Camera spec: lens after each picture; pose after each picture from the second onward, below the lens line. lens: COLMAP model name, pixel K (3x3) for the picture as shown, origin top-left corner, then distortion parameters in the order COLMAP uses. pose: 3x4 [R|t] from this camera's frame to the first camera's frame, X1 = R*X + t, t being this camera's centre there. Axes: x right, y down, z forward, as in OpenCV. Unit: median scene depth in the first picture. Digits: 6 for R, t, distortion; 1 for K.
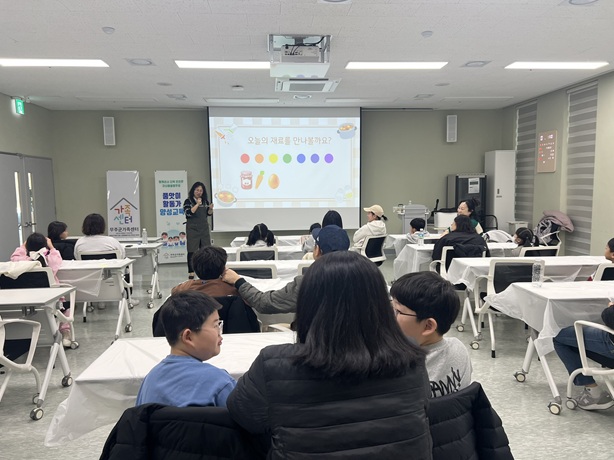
lens RADIAL K [[463.2, 0, 307.0], [0, 463.2, 230.0], [0, 0, 1]] dist [0.076461, -0.076467]
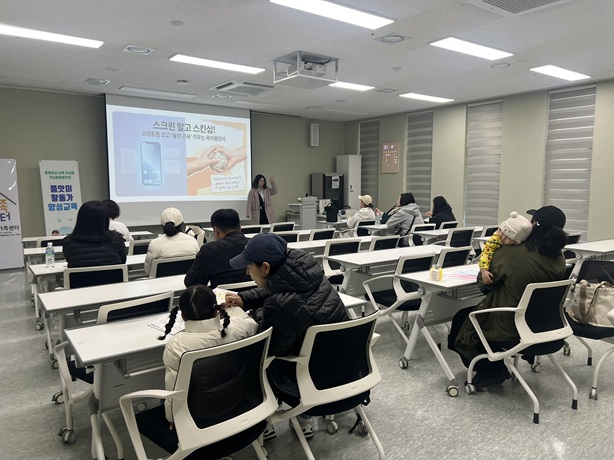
lens RADIAL K [[463.2, 0, 307.0], [0, 463.2, 230.0], [0, 0, 1]] dist [0.076461, -0.076467]
pose [[0.853727, -0.041091, 0.519097, -0.360338], [0.039346, 0.999122, 0.014378, 0.010992], [-0.519233, 0.008149, 0.854594, -0.010503]]
